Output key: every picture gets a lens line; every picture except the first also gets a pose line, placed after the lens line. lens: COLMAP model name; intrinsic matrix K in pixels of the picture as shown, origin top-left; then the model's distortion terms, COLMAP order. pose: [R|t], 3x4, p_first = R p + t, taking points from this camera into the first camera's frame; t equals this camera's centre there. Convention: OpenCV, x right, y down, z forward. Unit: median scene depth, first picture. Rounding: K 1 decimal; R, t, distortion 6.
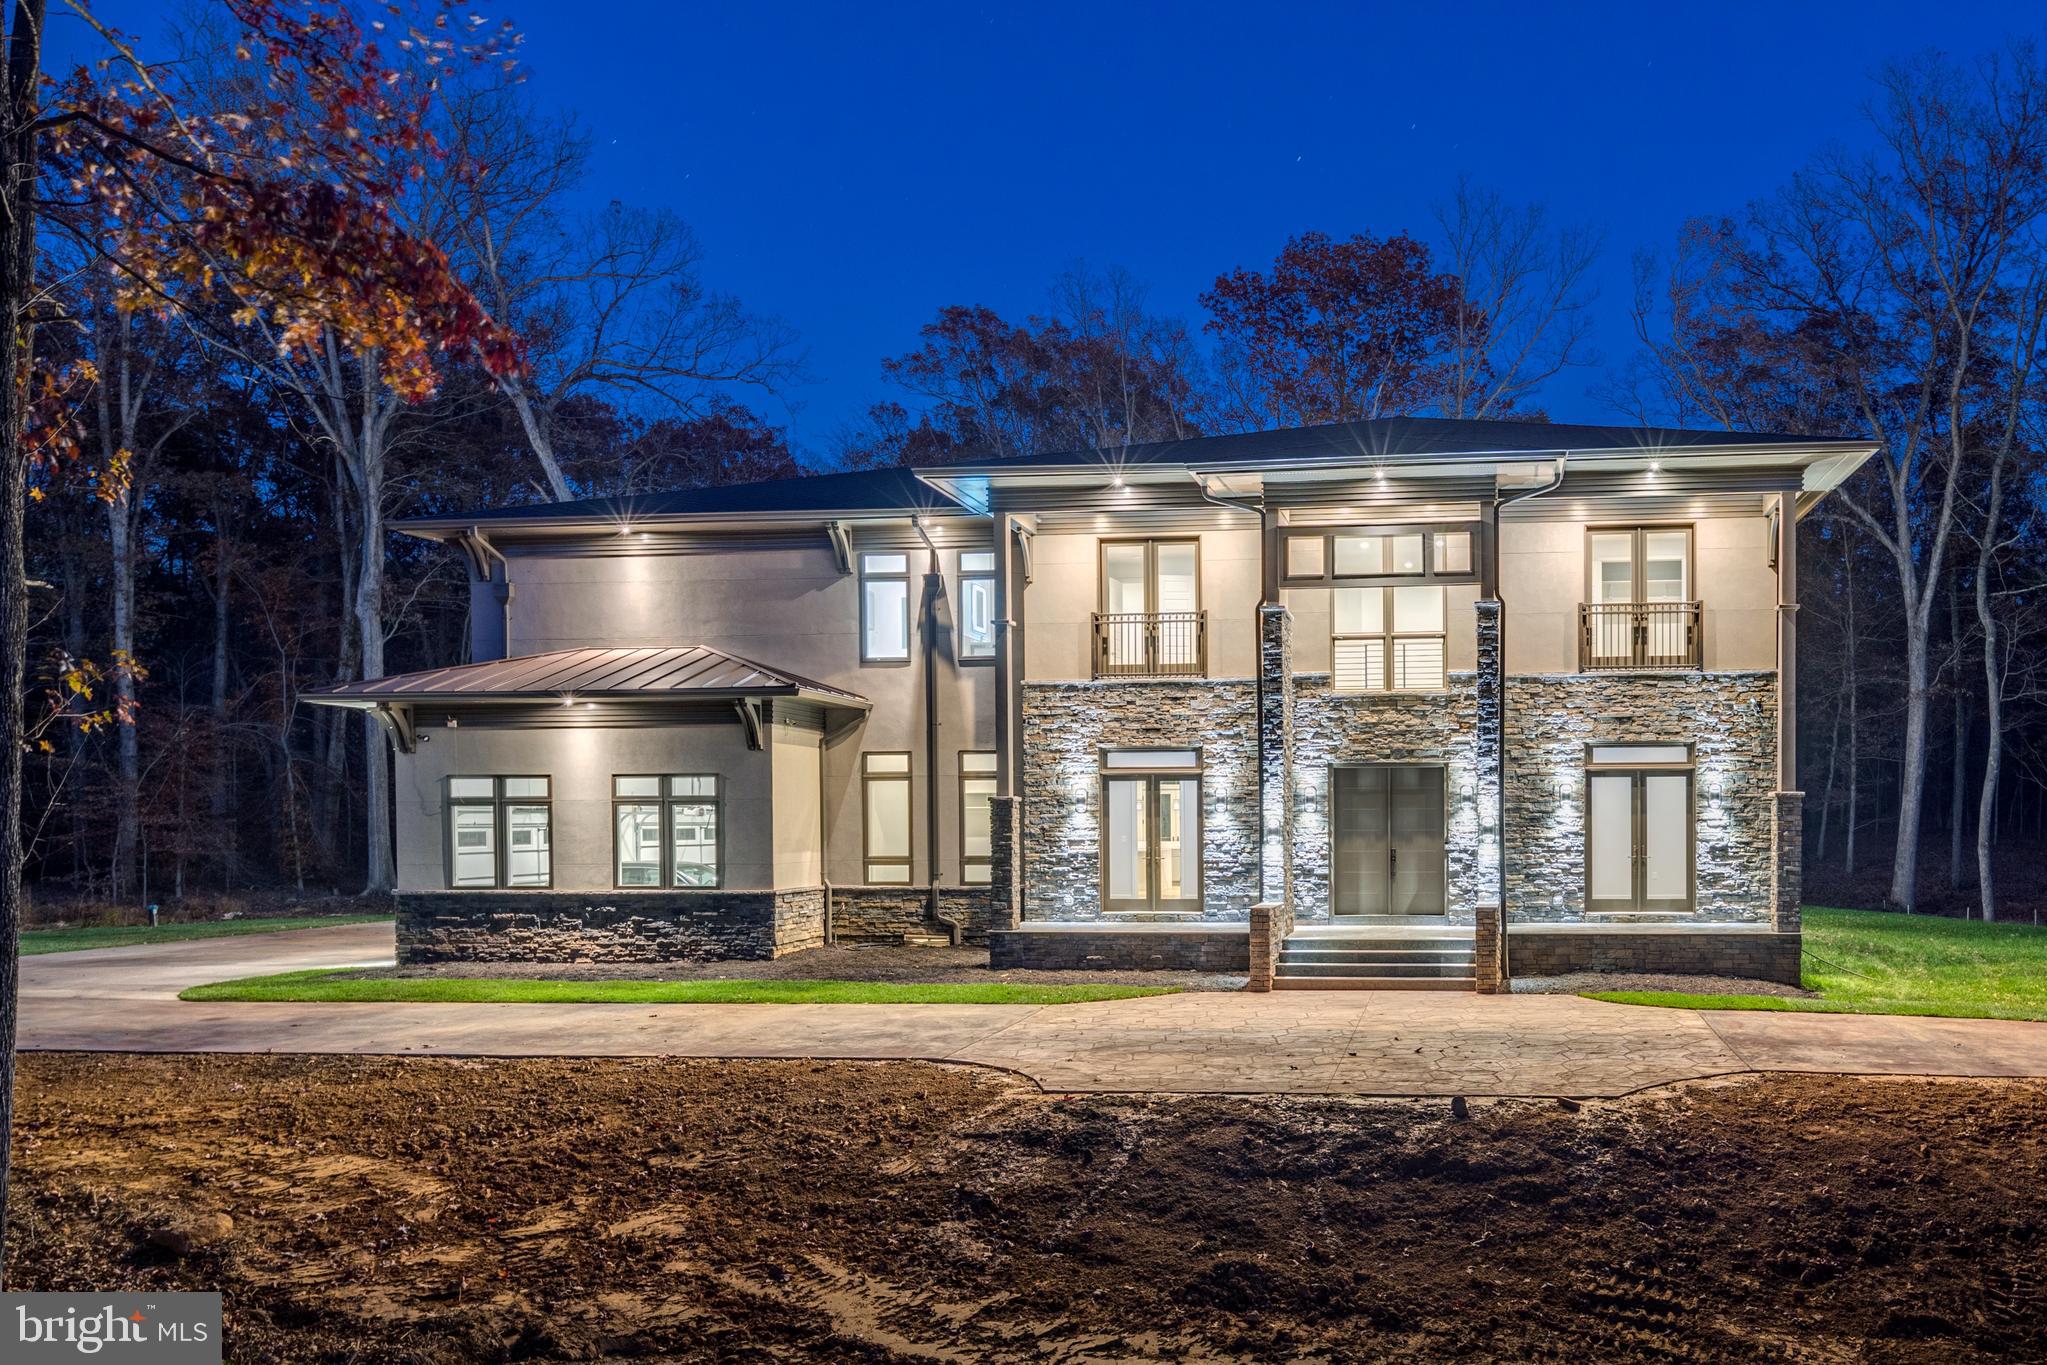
lens RADIAL K [[1601.8, 0, 1285.9], [0, 1601.8, 816.0], [0, 0, 1]] dist [0.002448, -0.005564]
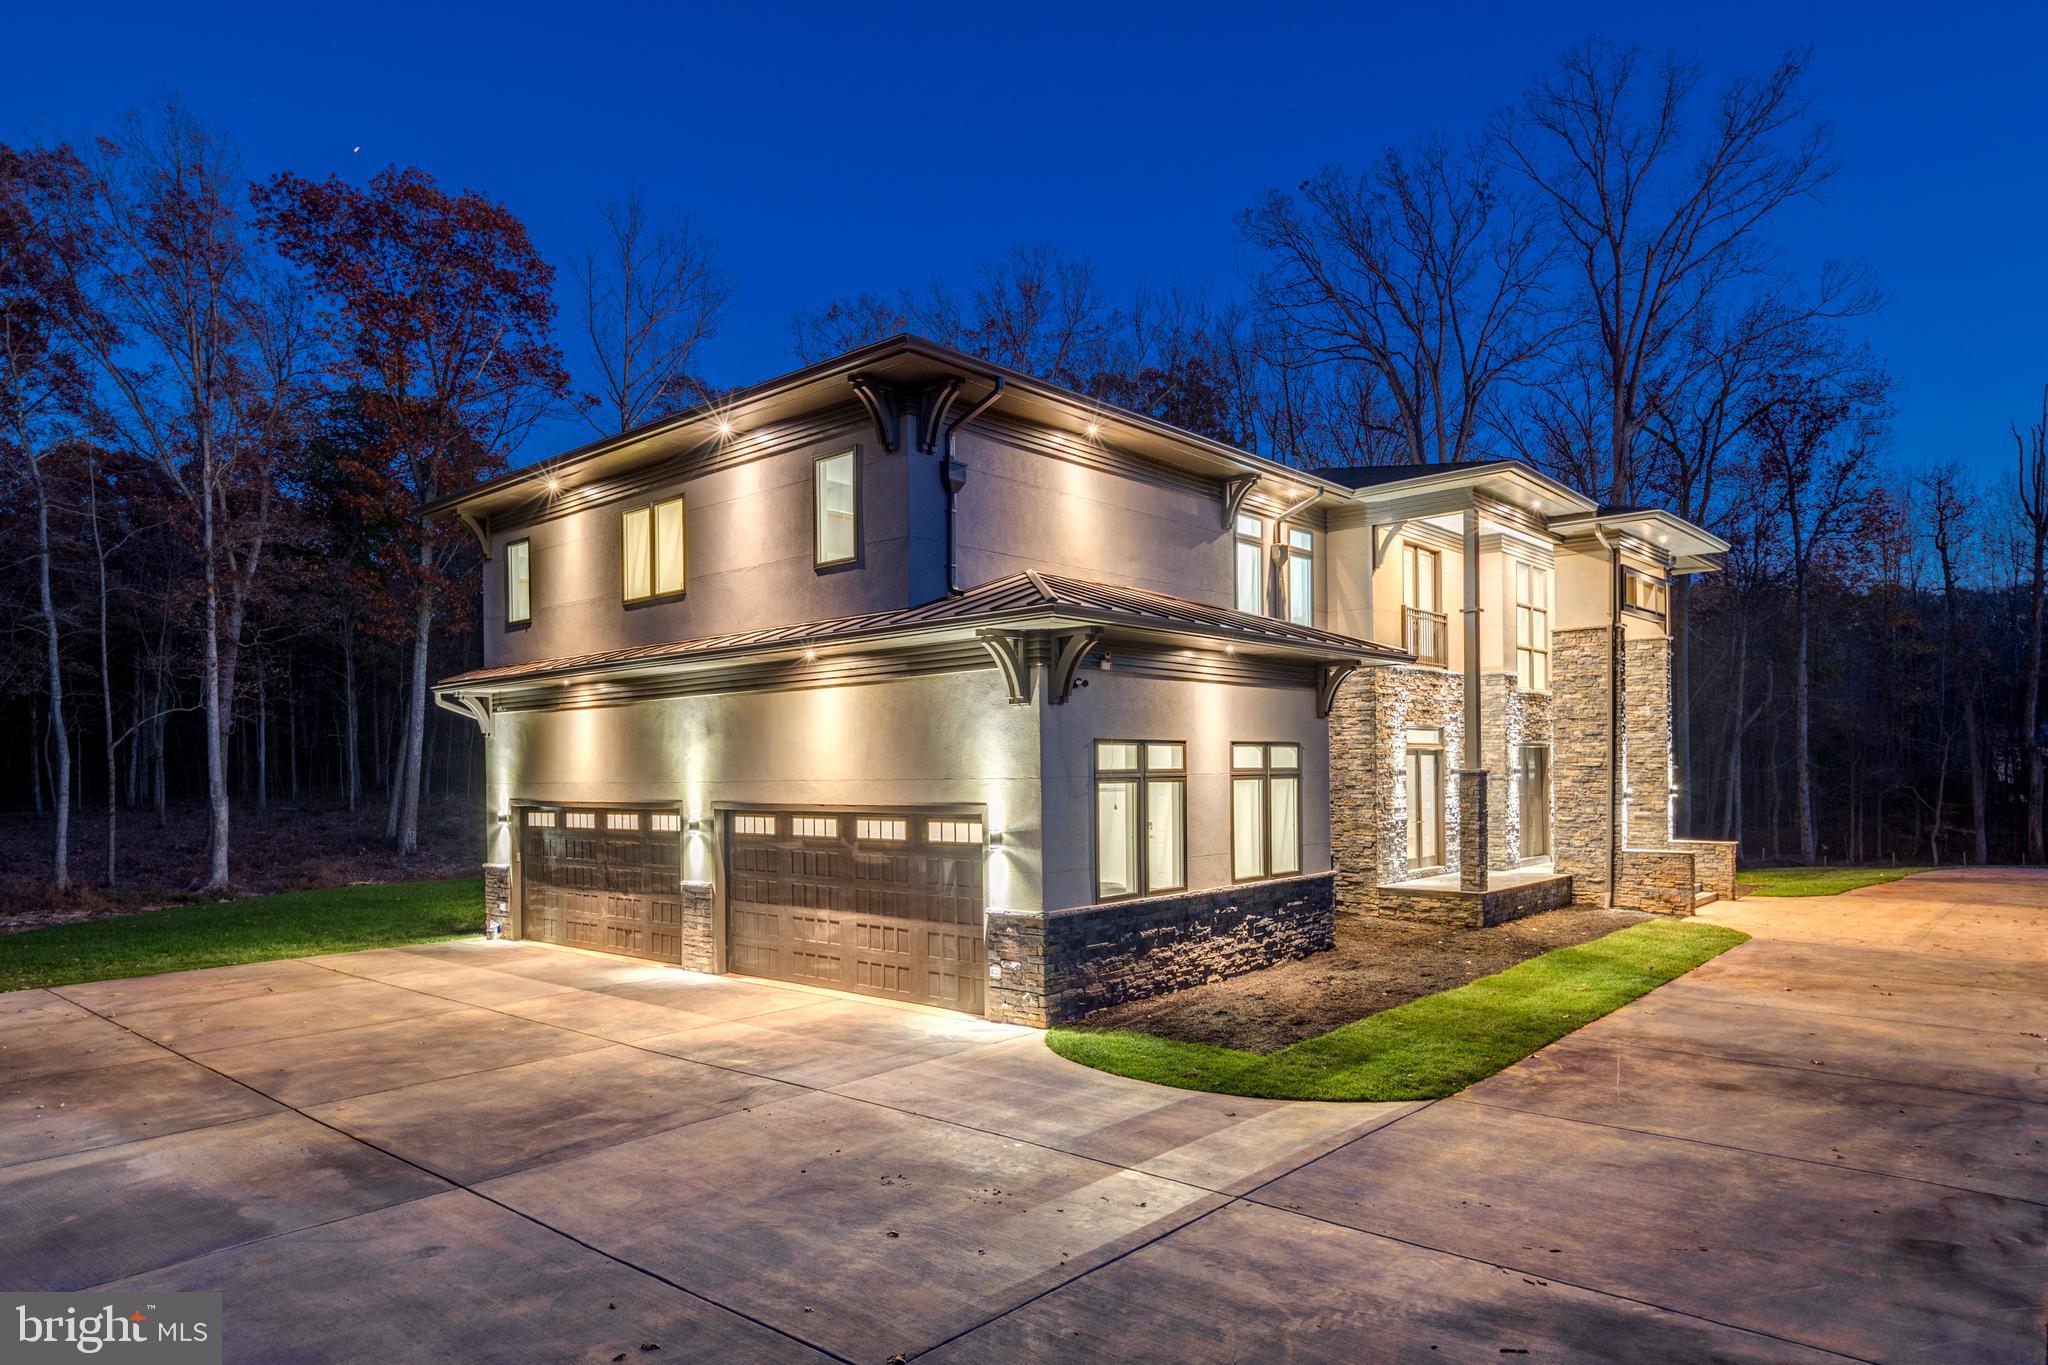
lens RADIAL K [[1246.1, 0, 1019.7], [0, 1246.1, 766.4], [0, 0, 1]] dist [0.001102, -0.000410]
pose [[0.570917, 0.001371, 0.821007, -0.996648], [0.013078, 0.999857, -0.010765, -0.008161], [-0.820904, 0.016883, 0.570817, 0.729847]]
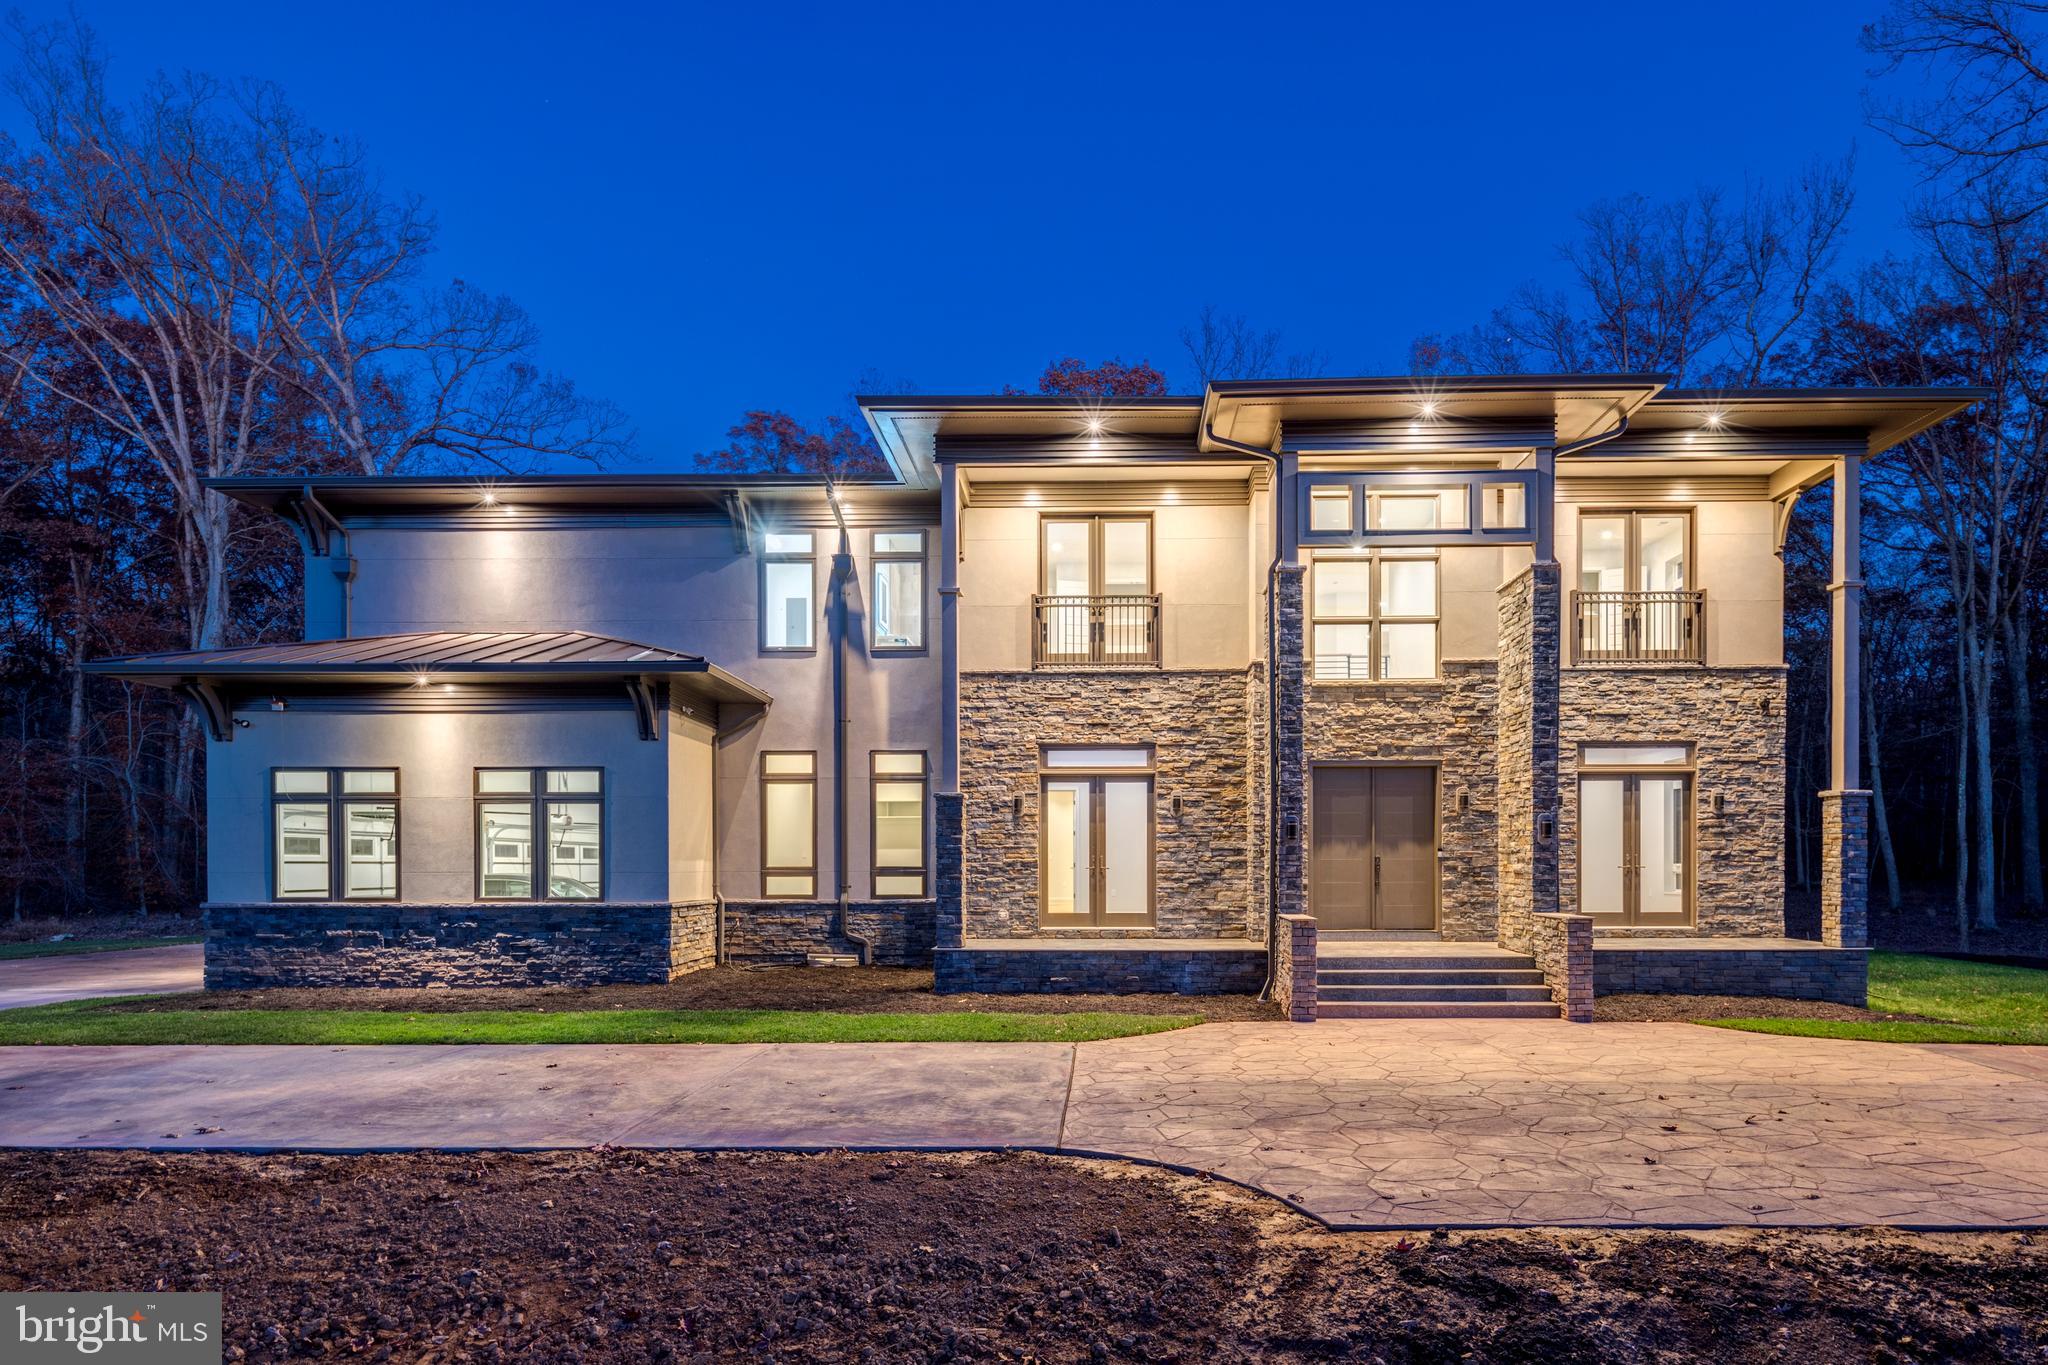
lens RADIAL K [[1165.7, 0, 1080.6], [0, 1165.7, 861.5], [0, 0, 1]] dist [0.002574, -0.001728]
pose [[0.995648, 0.004023, 0.093108, -0.155359], [-0.003563, 0.999981, -0.005102, 0.026414], [-0.093127, 0.004748, 0.995643, 0.349278]]
